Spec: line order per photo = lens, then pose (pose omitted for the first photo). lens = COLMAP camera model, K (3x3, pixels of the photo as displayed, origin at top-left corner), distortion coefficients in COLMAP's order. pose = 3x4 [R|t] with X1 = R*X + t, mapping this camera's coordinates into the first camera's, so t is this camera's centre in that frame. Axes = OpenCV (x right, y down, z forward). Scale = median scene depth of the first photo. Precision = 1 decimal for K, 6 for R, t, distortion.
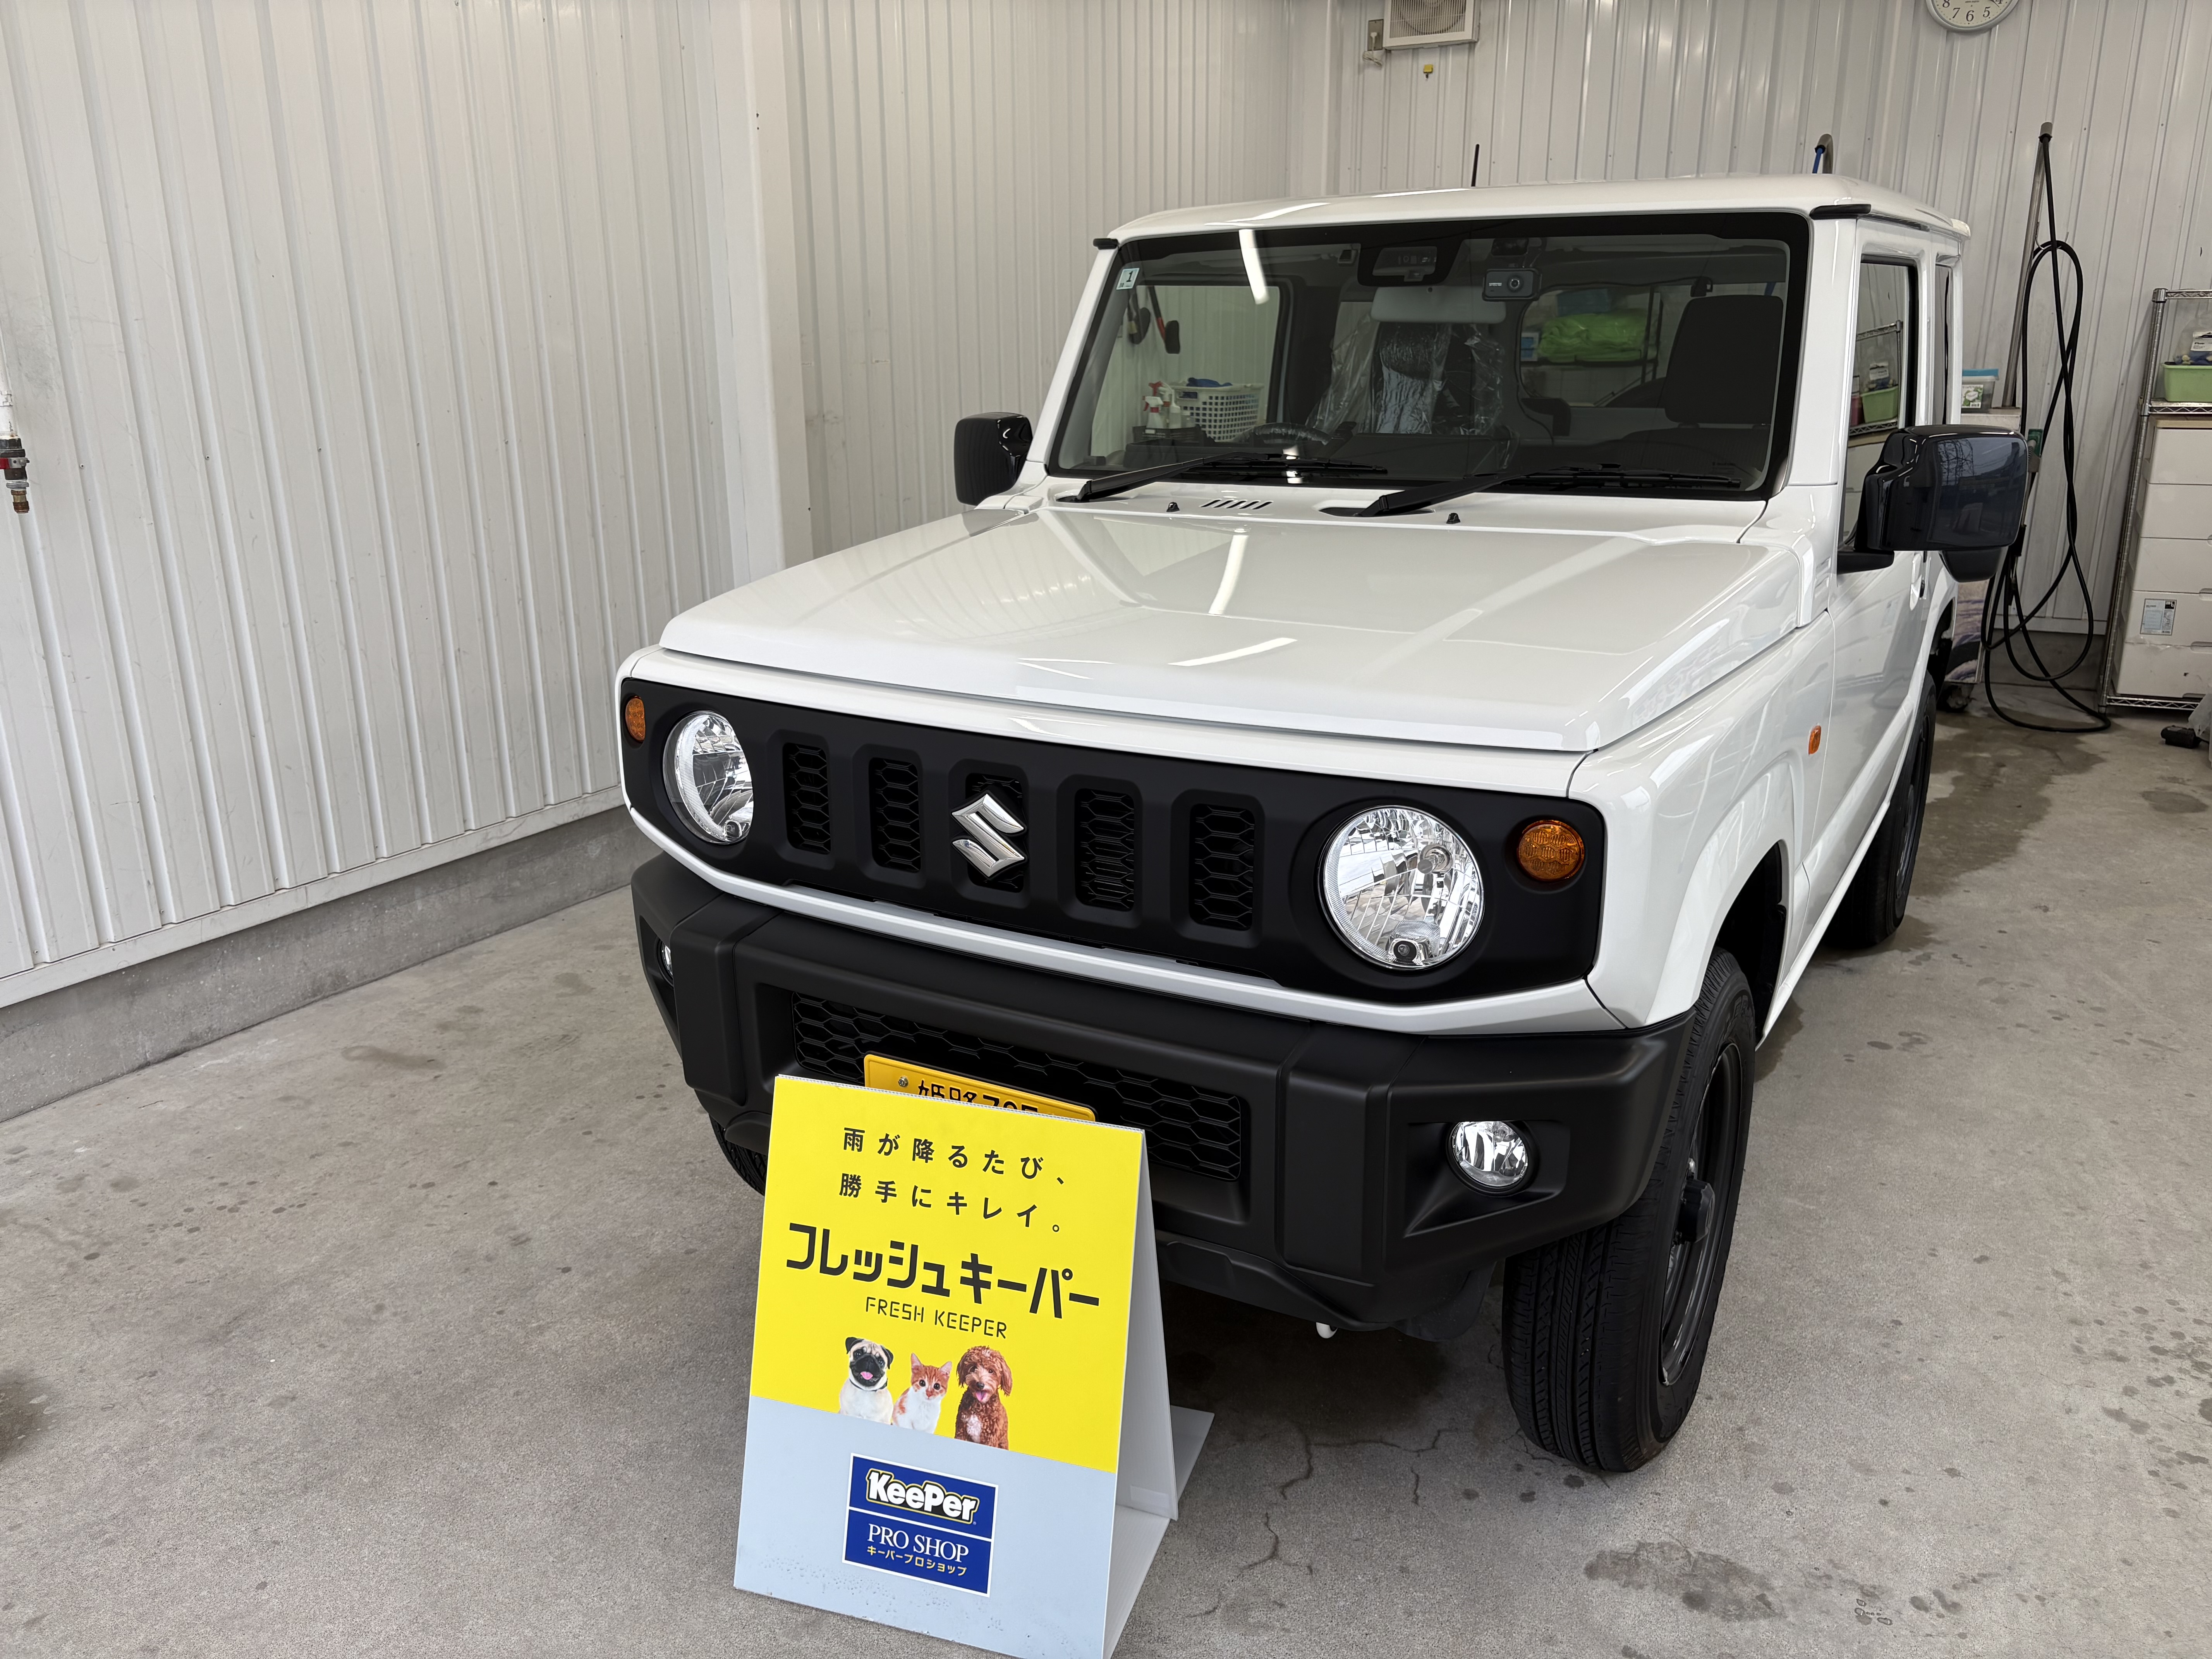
lens RADIAL K [[1698.9, 0, 1090.1], [0, 1698.9, 821.1], [0, 0, 1]] dist [0.072682, -0.088911]
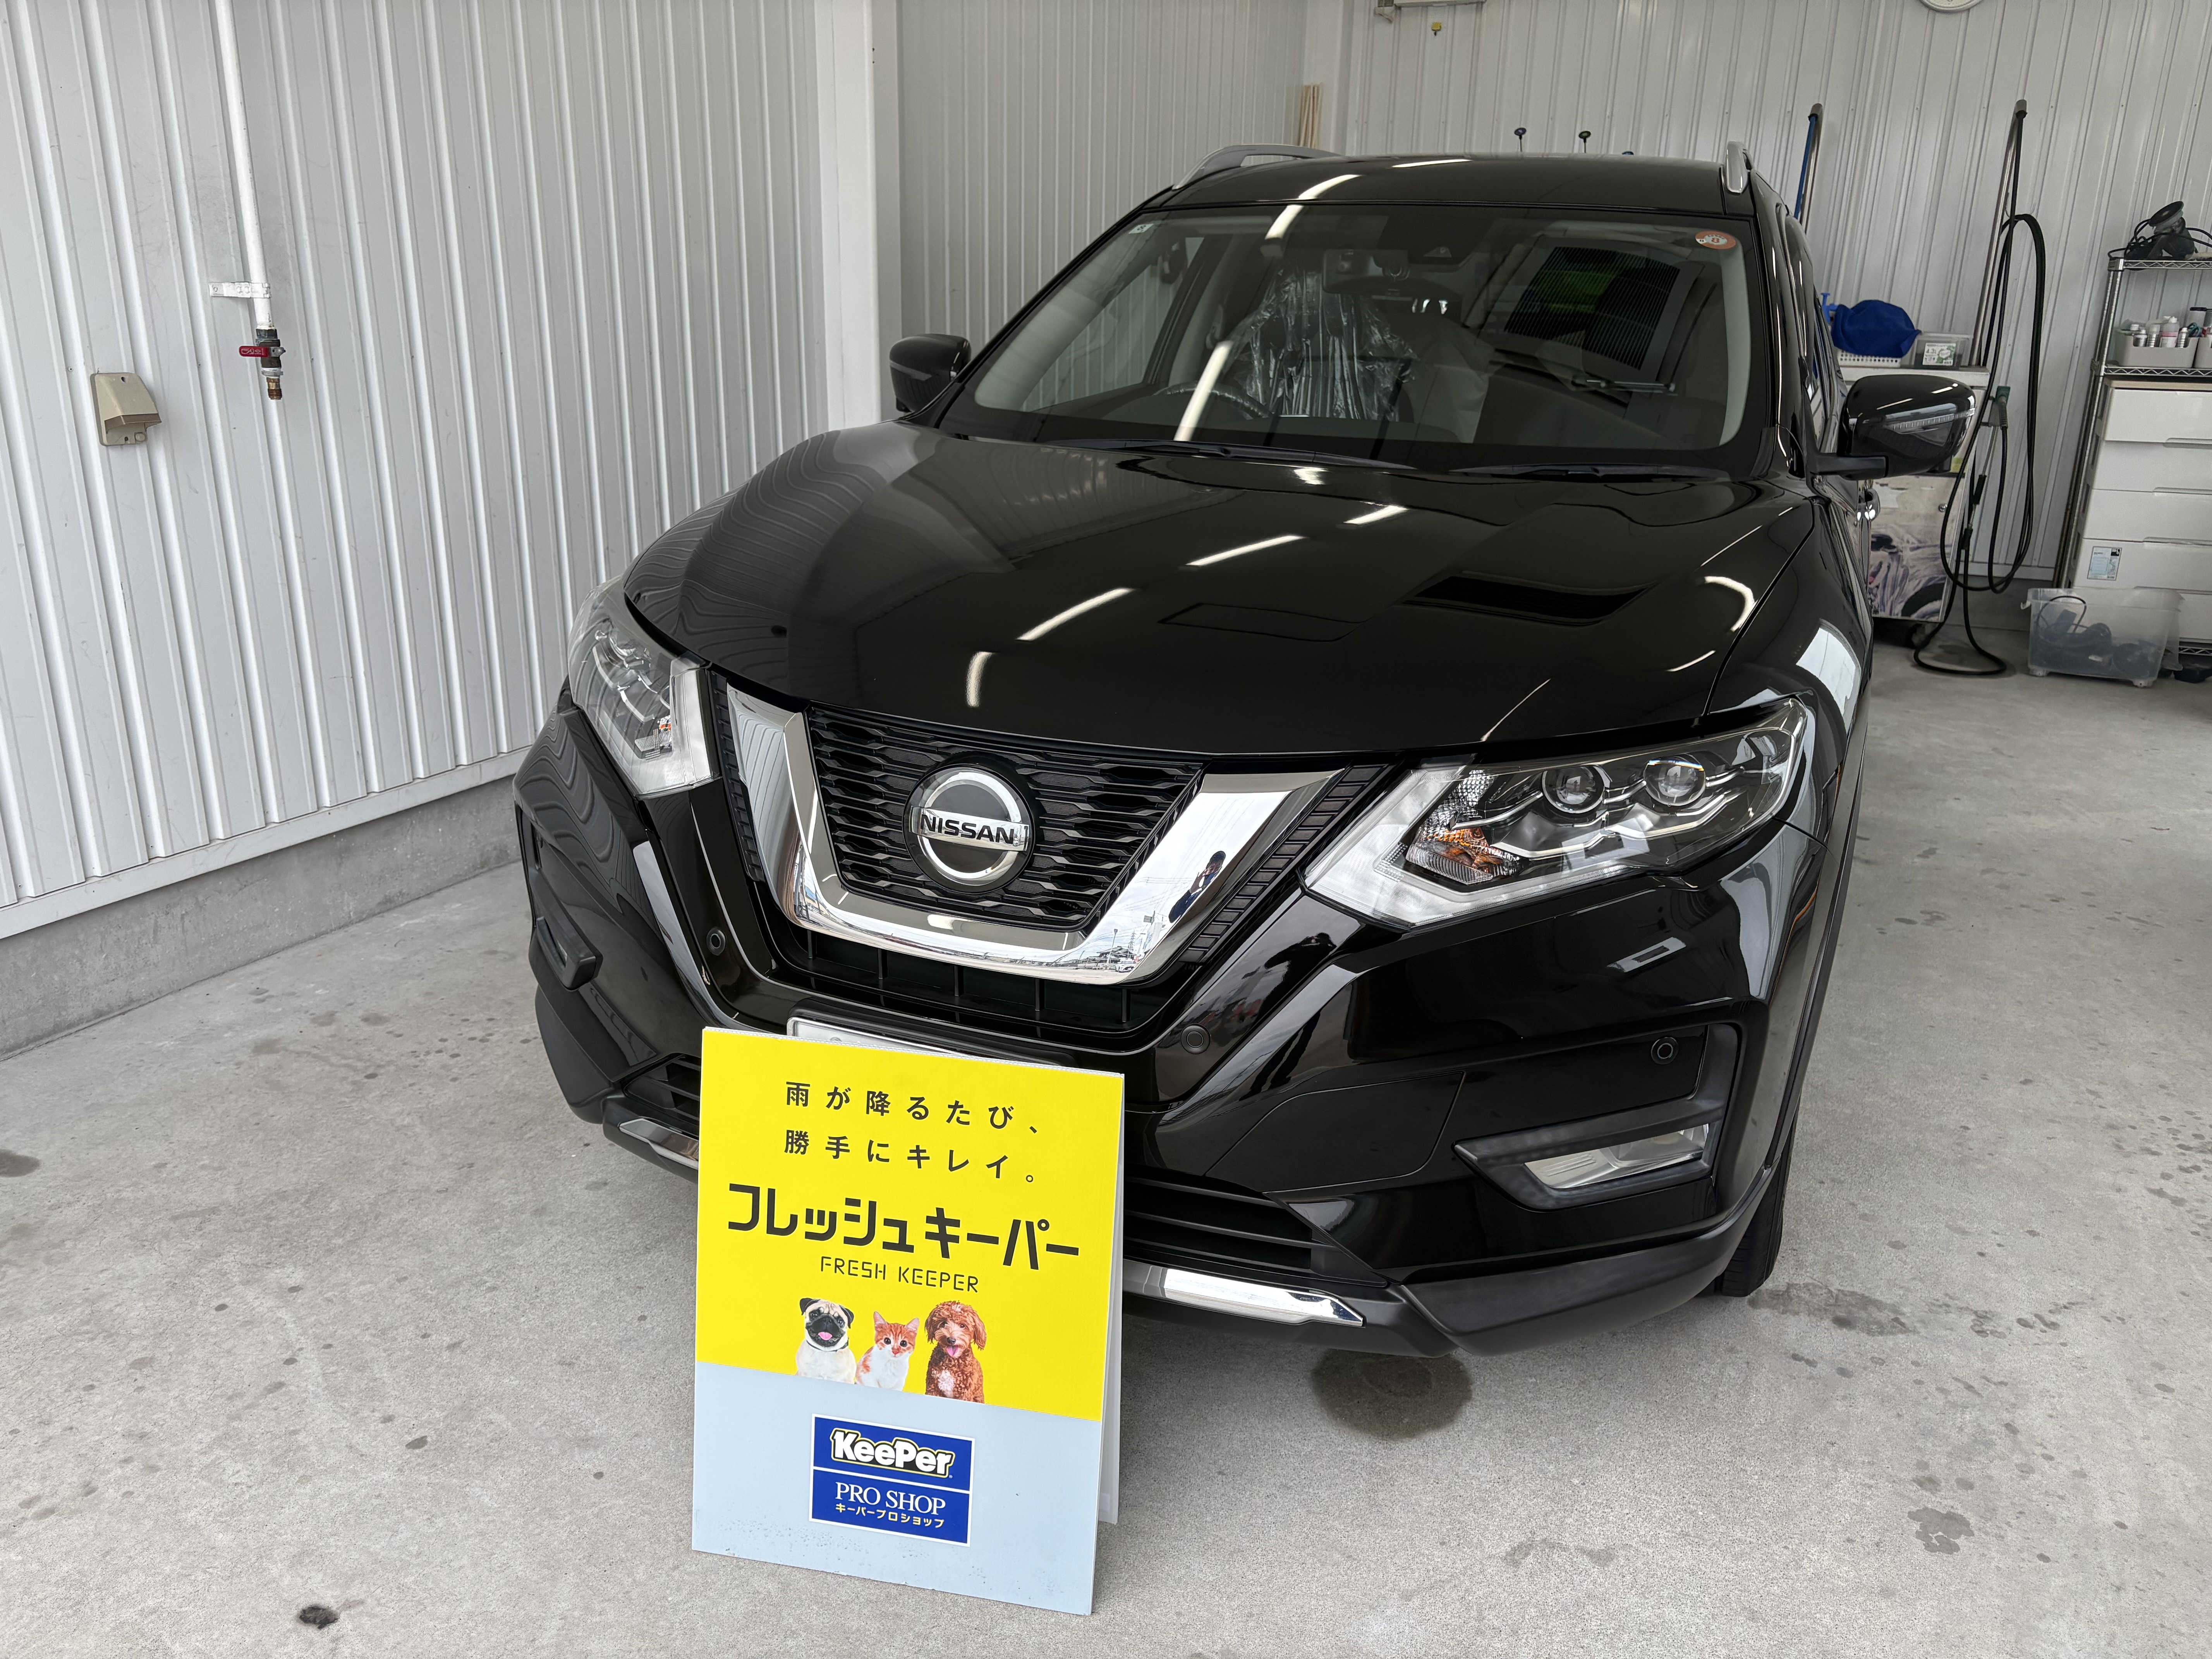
lens RADIAL K [[1704.6, 0, 1094.8], [0, 1704.6, 824.3], [0, 0, 1]] dist [0.060888, -0.067412]
pose [[0.998141, 0.010720, 0.059998, -0.154349], [-0.012395, 0.999542, 0.027621, 0.046136], [-0.059675, -0.028313, 0.997816, -0.104197]]
